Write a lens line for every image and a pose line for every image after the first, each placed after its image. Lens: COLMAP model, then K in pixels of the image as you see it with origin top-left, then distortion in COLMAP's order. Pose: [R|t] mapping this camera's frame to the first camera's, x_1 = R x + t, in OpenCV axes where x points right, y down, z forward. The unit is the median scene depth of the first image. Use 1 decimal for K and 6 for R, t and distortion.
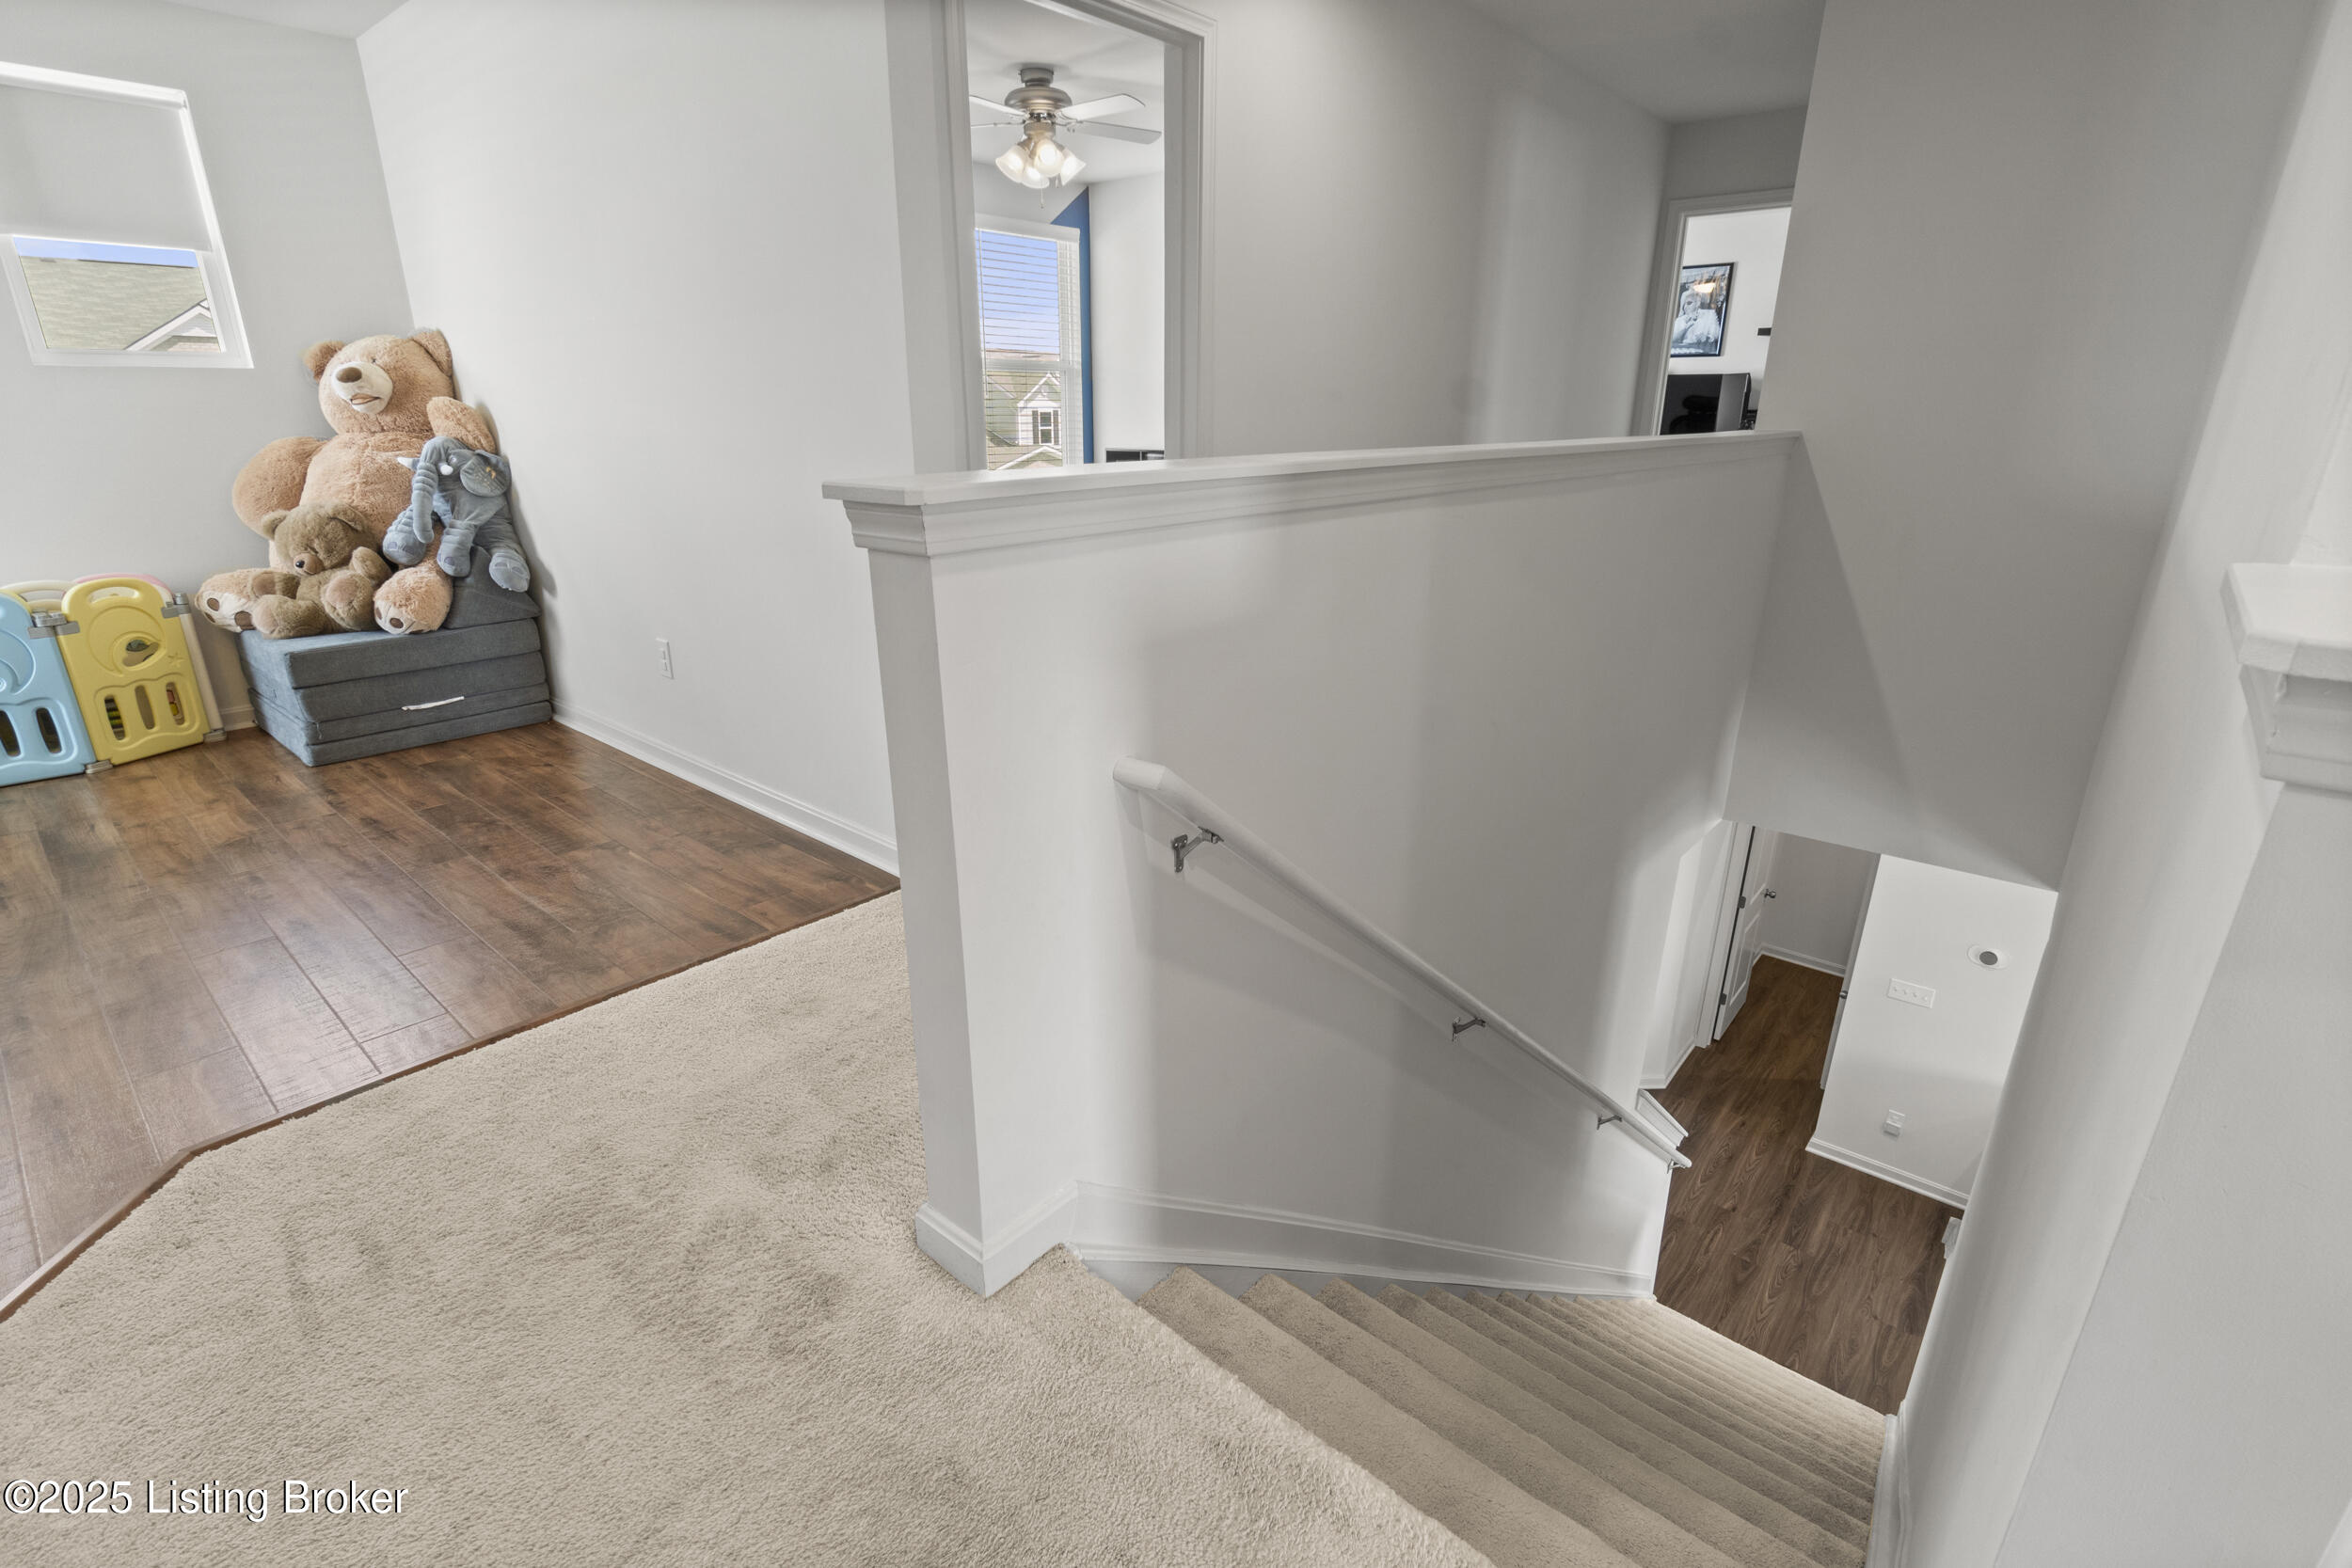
lens RADIAL K [[1080.1, 0, 1176.0], [0, 1080.1, 784.0], [0, 0, 1]] dist [-0.002300, -0.000089]
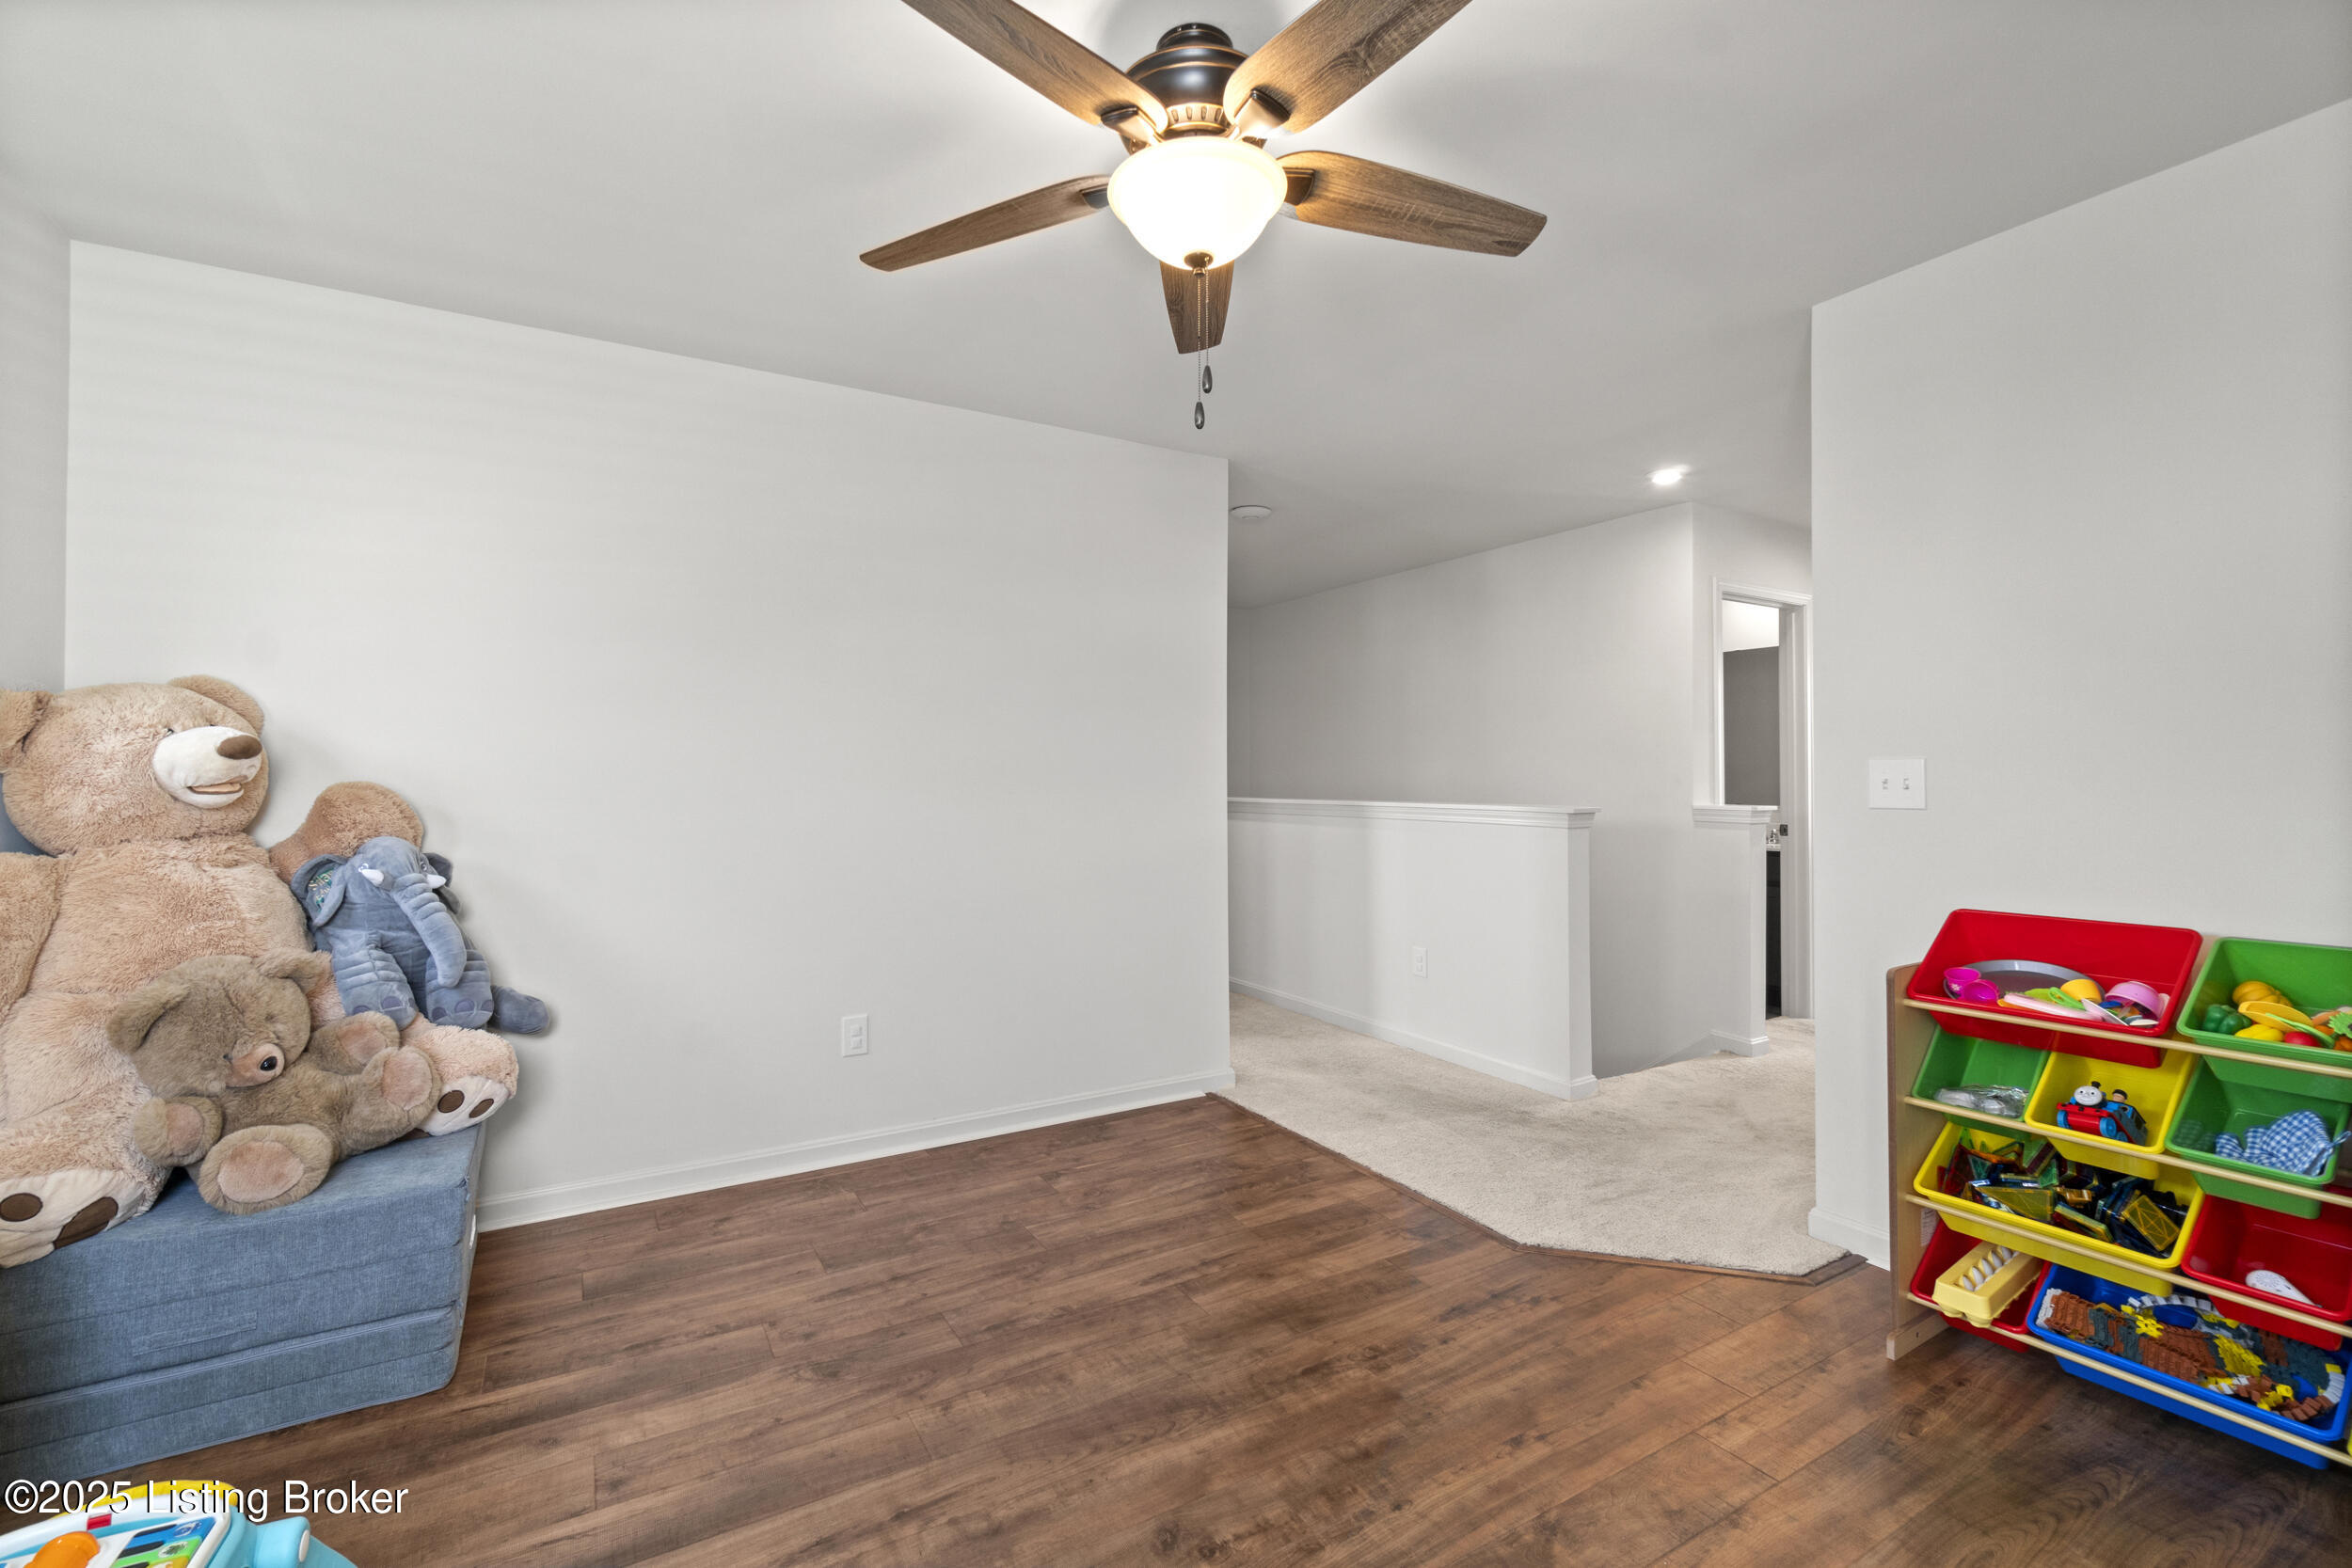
lens RADIAL K [[1029.9, 0, 1163.7], [0, 1029.9, 786.0], [0, 0, 1]] dist [-0.005016, 0.000131]
pose [[0.302186, -0.005512, 0.953233, -1.485507], [0.321409, 0.942016, -0.096443, -0.173502], [-0.897430, 0.335522, 0.286436, 0.501370]]
